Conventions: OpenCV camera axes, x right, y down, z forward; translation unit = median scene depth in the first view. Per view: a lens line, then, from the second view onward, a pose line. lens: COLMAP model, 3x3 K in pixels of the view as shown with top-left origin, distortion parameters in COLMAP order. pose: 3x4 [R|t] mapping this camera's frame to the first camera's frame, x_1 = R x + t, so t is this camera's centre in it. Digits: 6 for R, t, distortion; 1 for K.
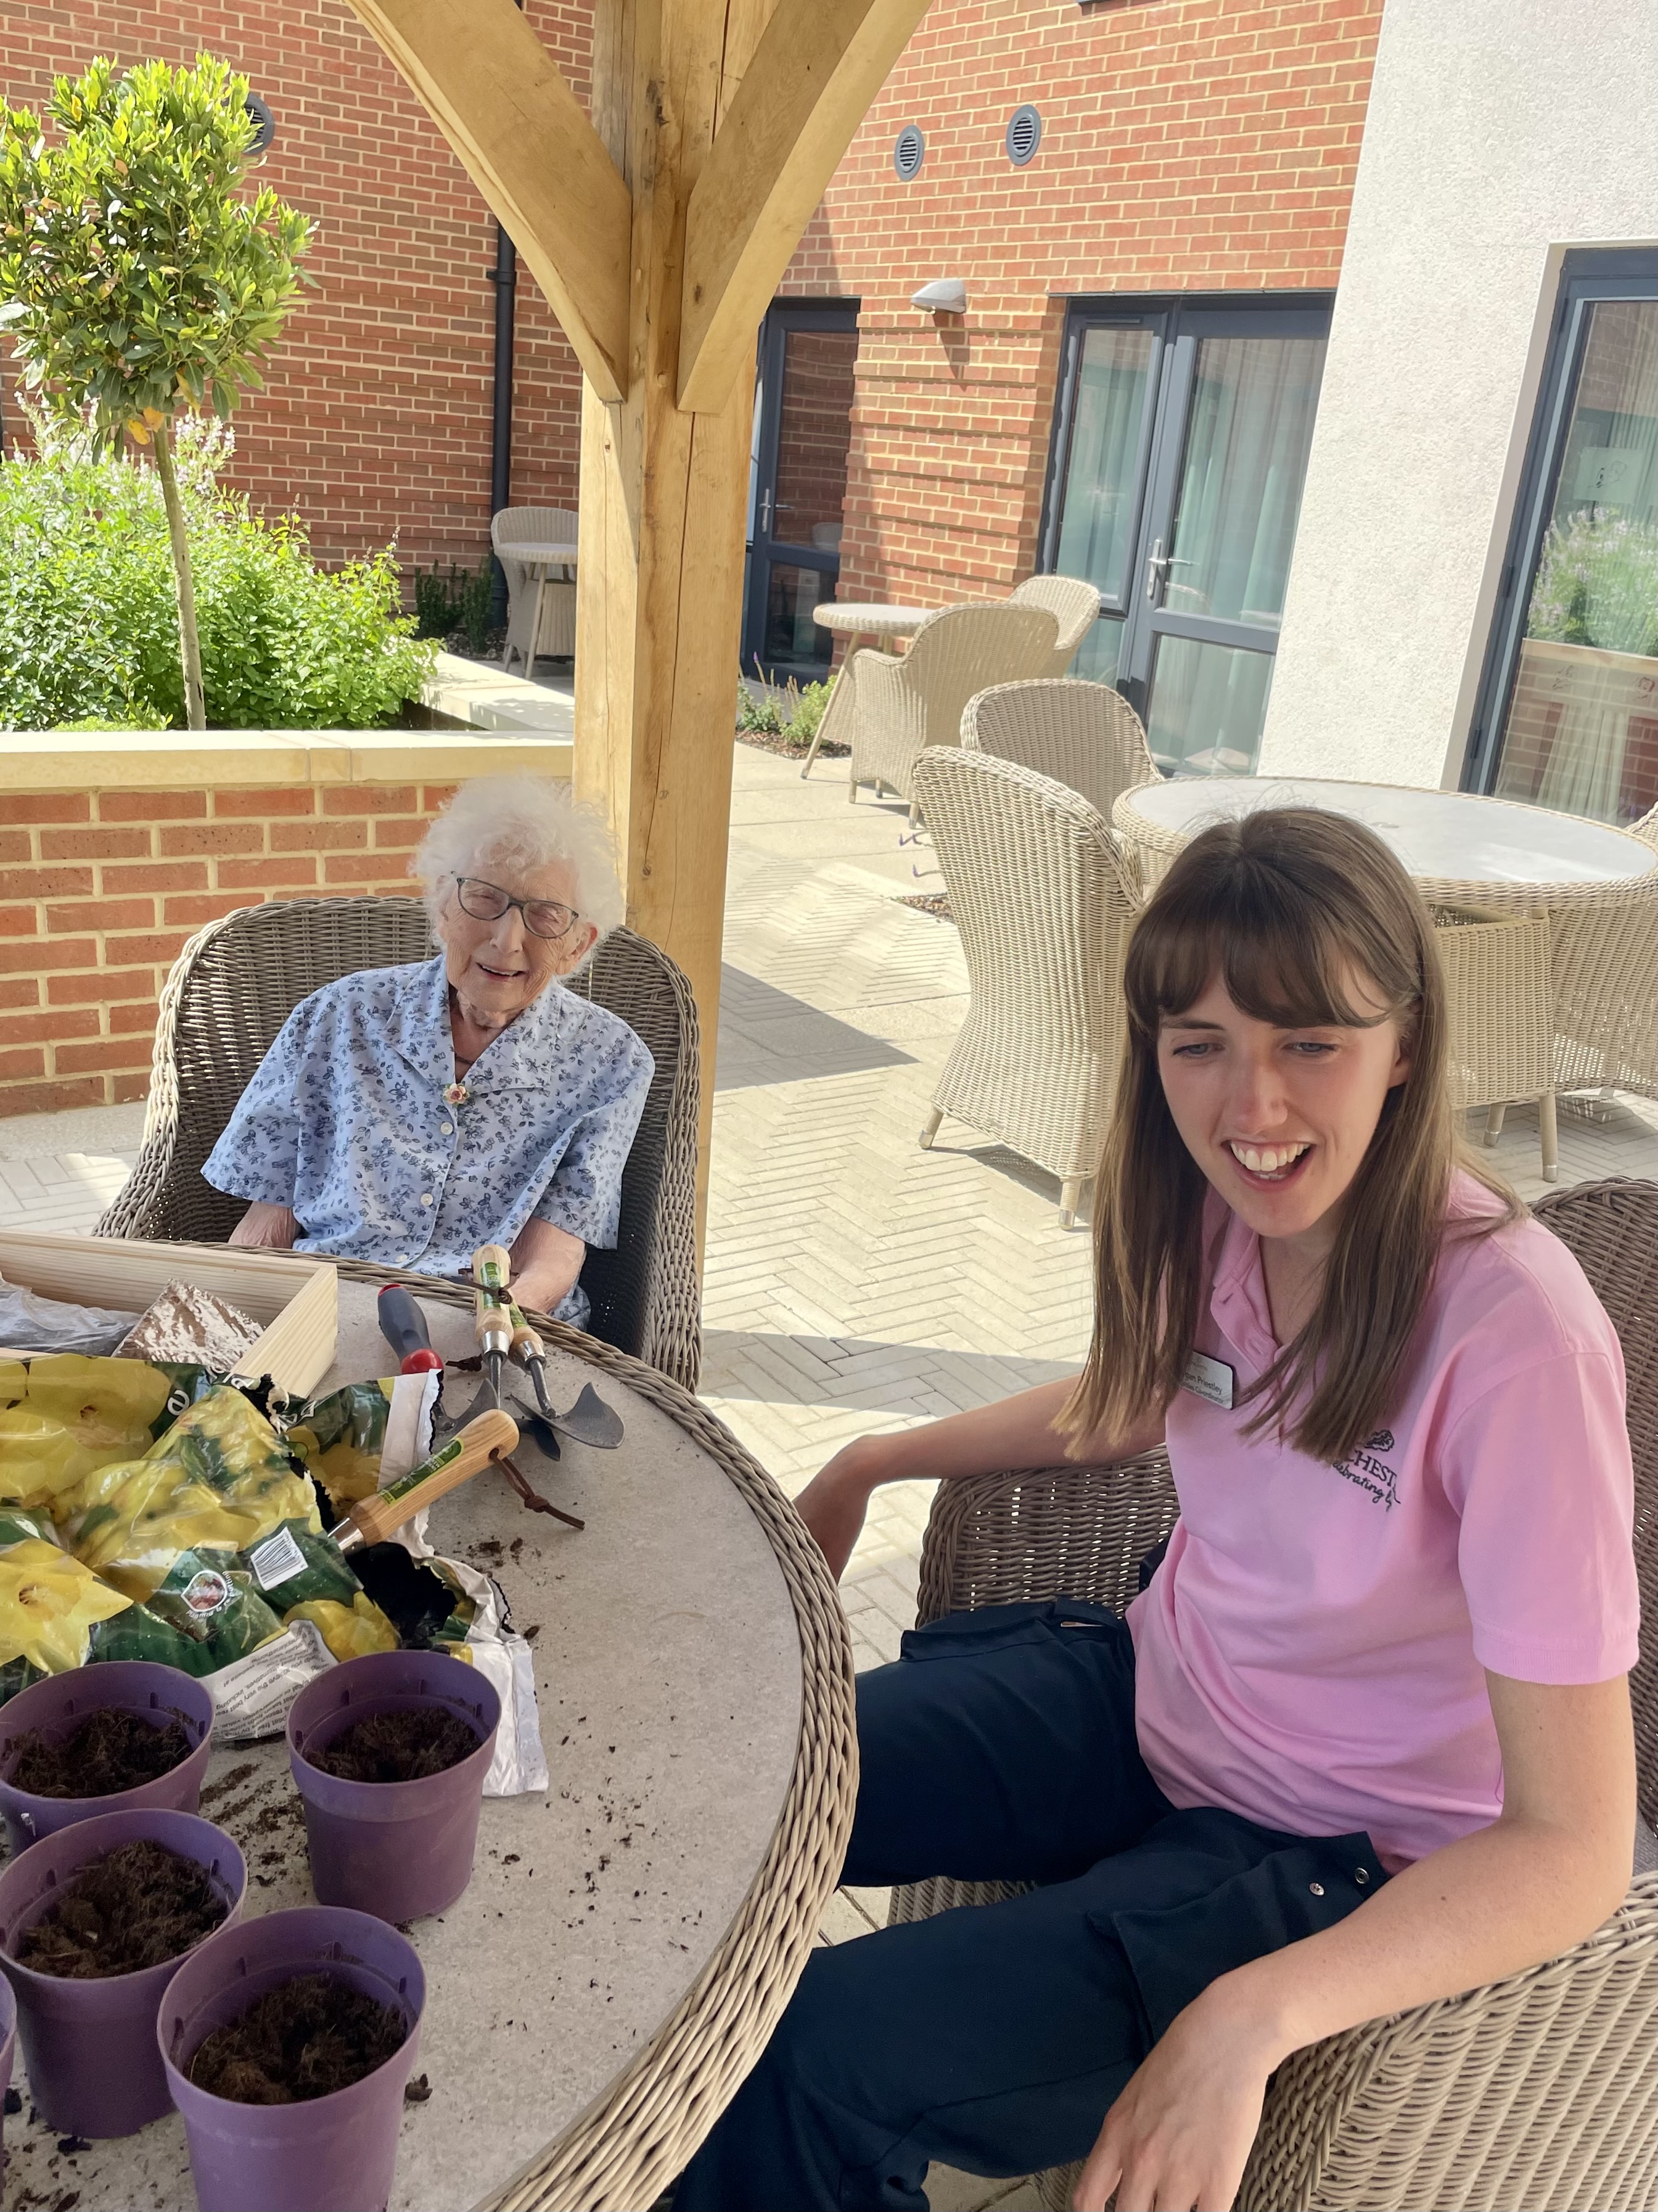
lens RADIAL K [[1775.0, 0, 757.3], [0, 1775.0, 1096.2], [0, 0, 1]] dist [0.108843, -0.145093]
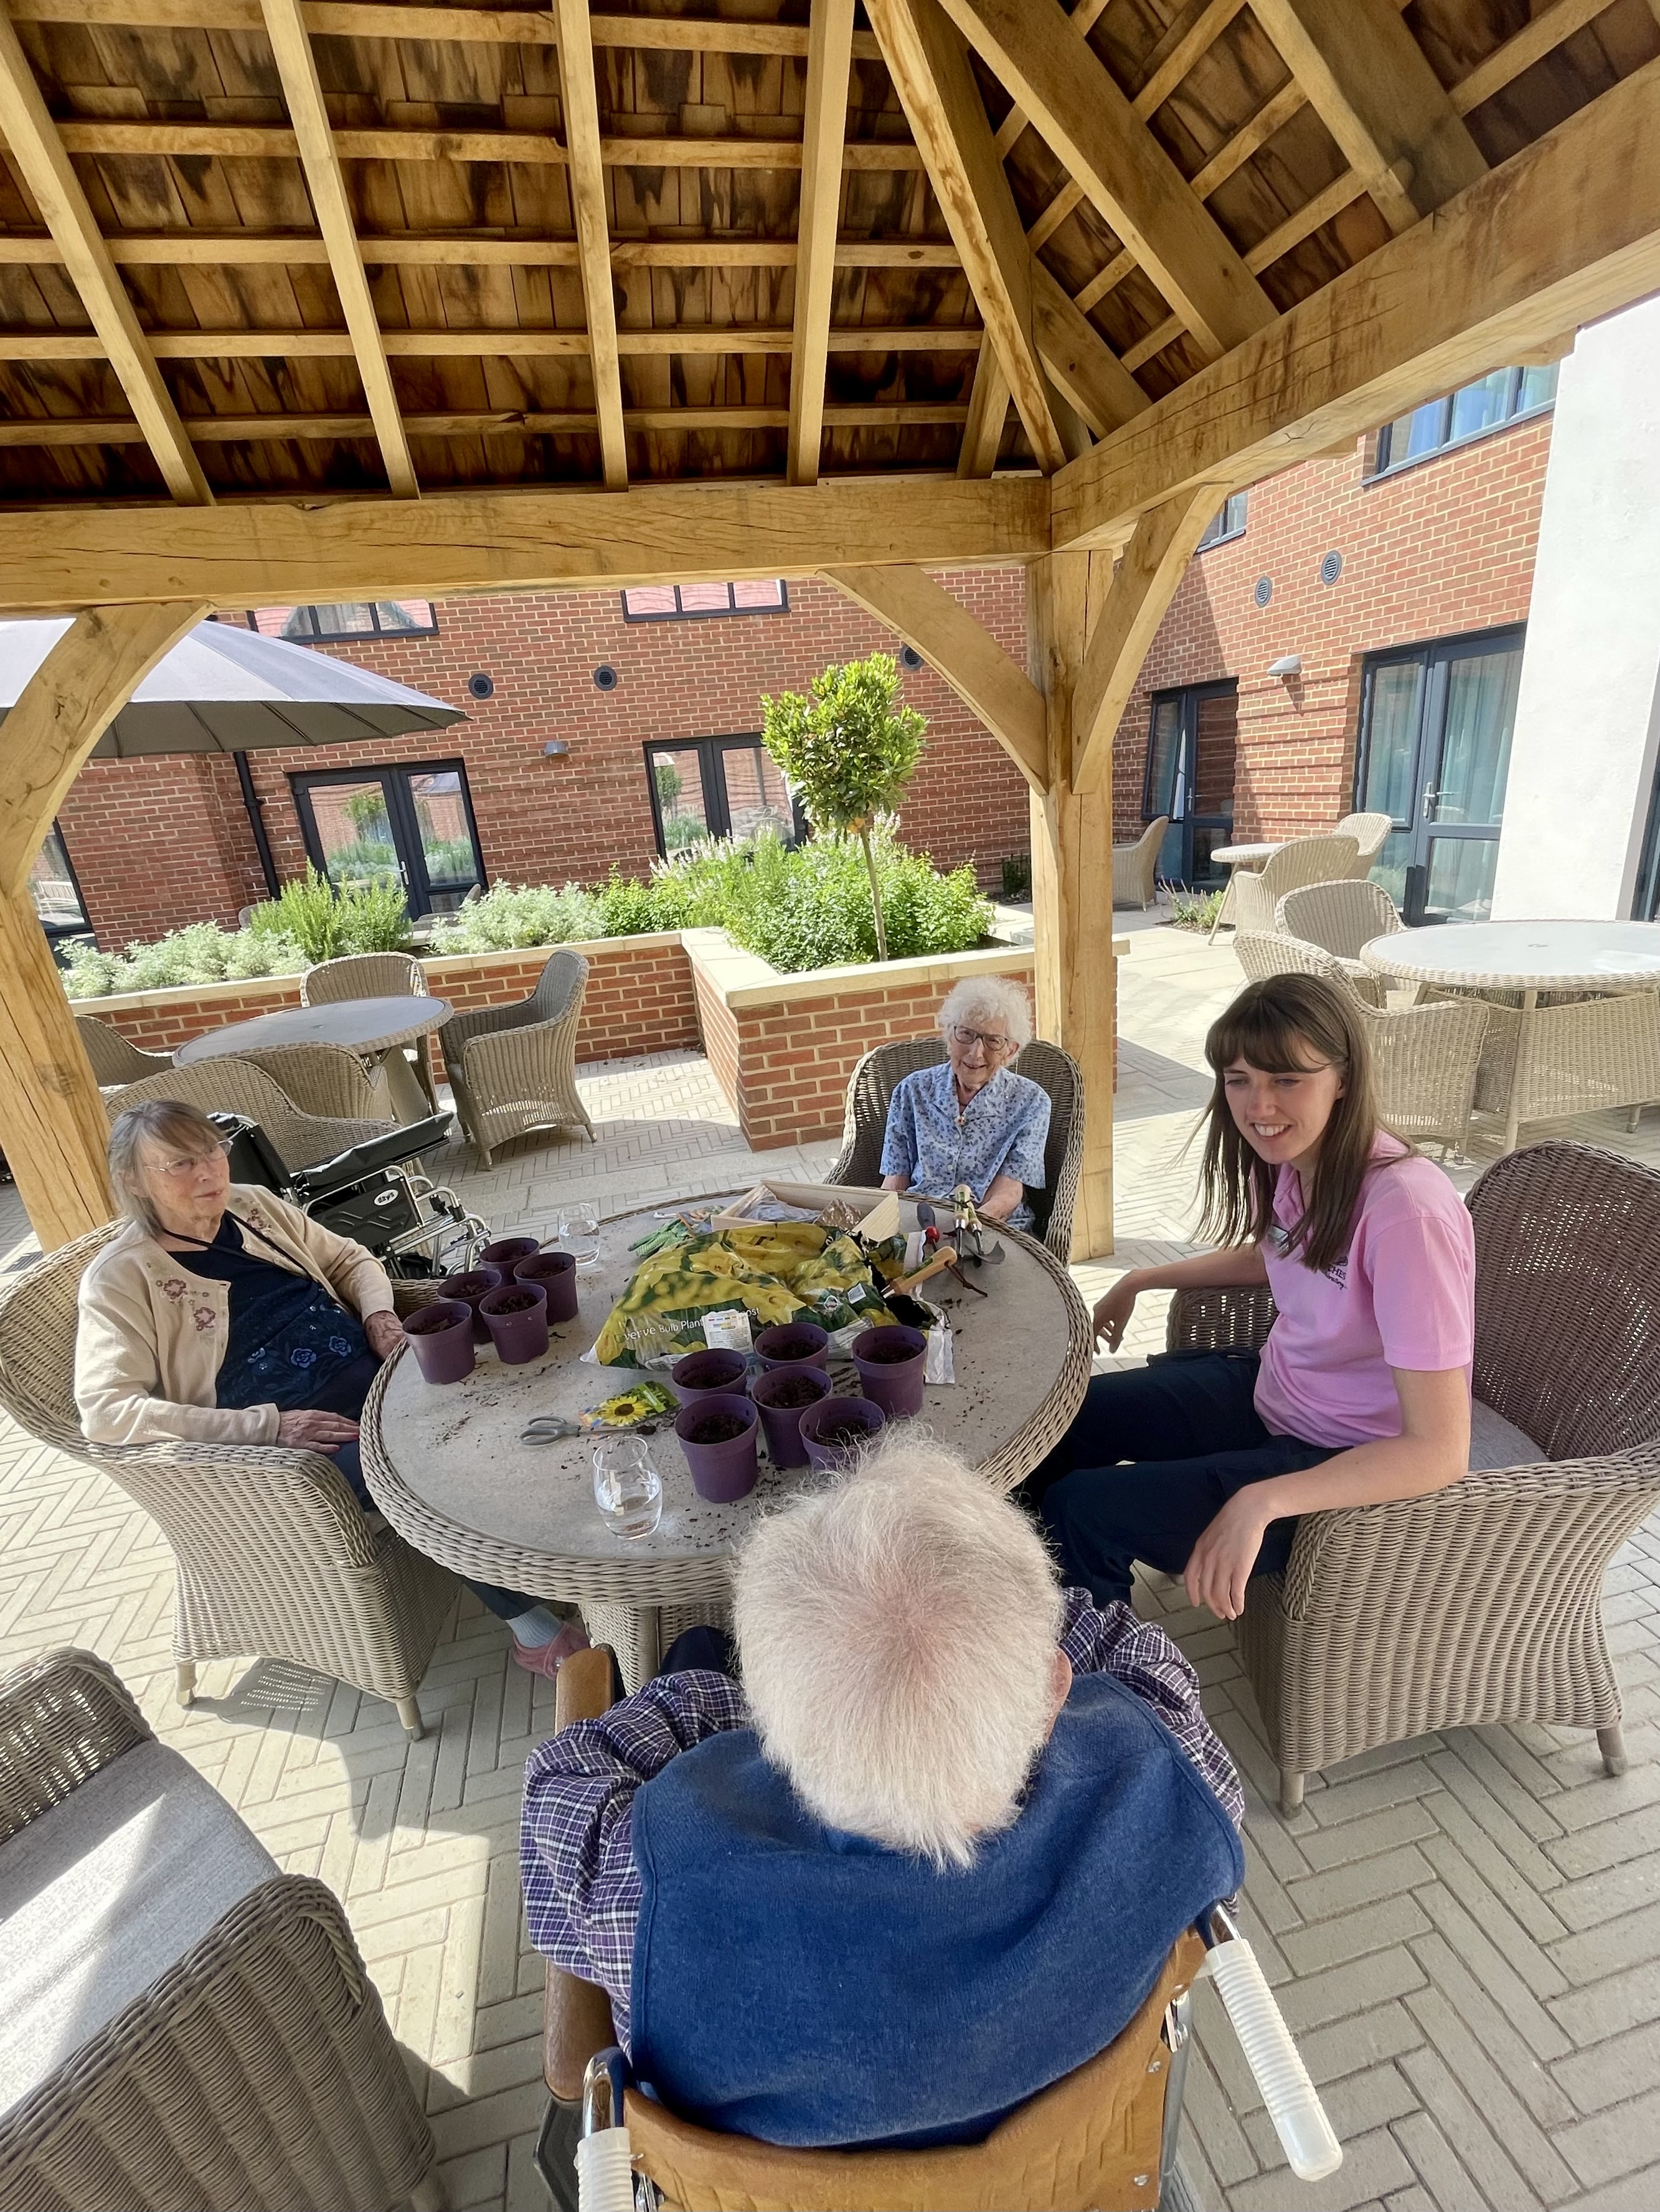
lens RADIAL K [[971.6, 0, 826.7], [0, 971.6, 1118.9], [0, 0, 1]] dist [0.001099, 0.000150]
pose [[0.920336, -0.042865, -0.388772, 0.068868], [0.037386, 0.999066, -0.021651, 0.006745], [0.389337, 0.005392, 0.921080, -0.091963]]
